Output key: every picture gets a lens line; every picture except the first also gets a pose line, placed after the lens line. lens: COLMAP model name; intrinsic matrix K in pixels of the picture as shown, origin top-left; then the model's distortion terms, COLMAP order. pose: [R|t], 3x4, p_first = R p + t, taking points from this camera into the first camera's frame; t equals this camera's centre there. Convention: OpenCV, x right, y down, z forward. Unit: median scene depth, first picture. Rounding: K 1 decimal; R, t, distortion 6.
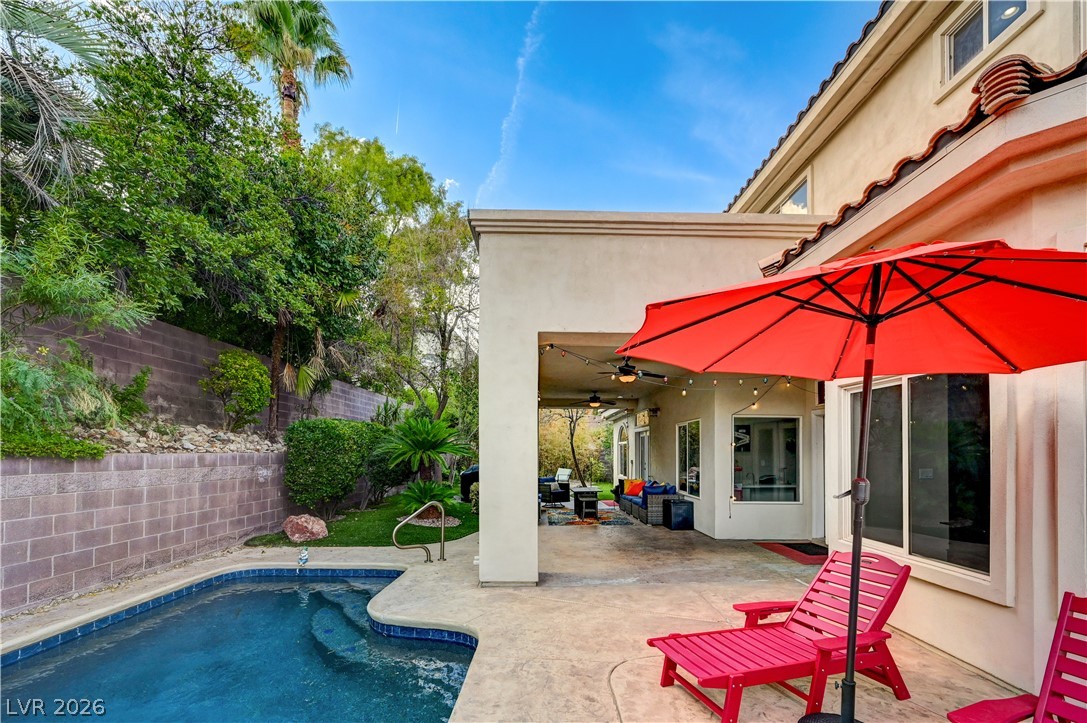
lens RADIAL K [[460.1, 0, 545.2], [0, 460.1, 438.0], [0, 0, 1]] dist [-0.000856, -0.000112]
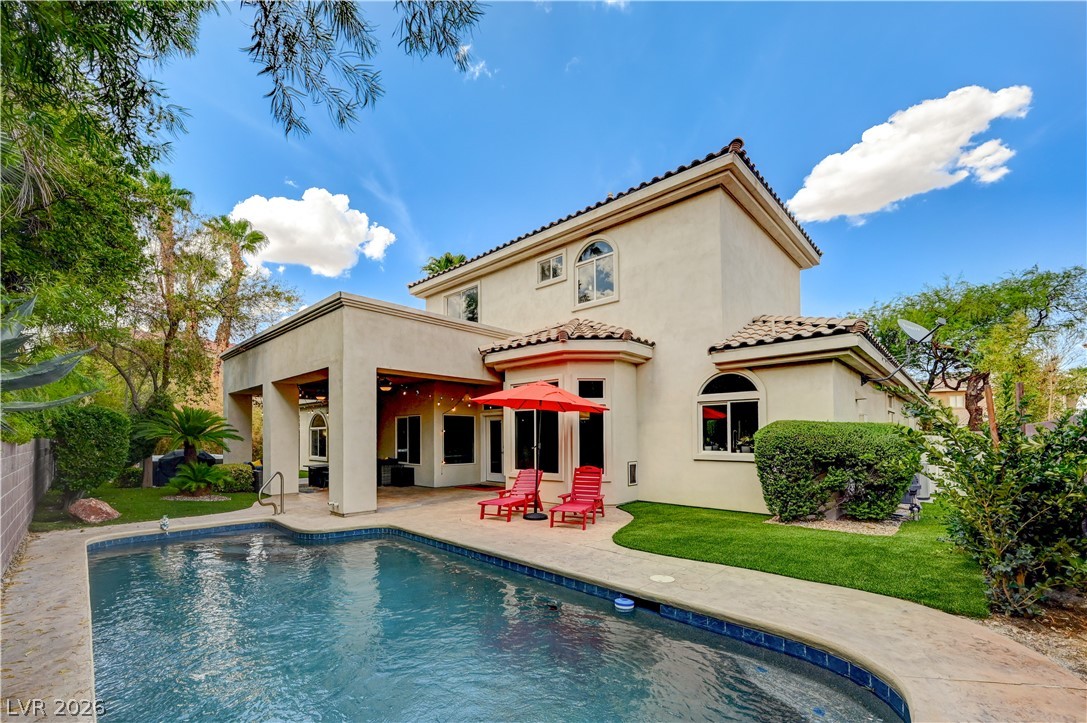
lens RADIAL K [[460.1, 0, 545.2], [0, 460.1, 438.0], [0, 0, 1]] dist [-0.000856, -0.000112]
pose [[0.676541, -0.006160, 0.736379, -0.758593], [-0.016634, 0.999582, 0.023644, -0.013695], [-0.736217, -0.028245, 0.676156, -0.574098]]
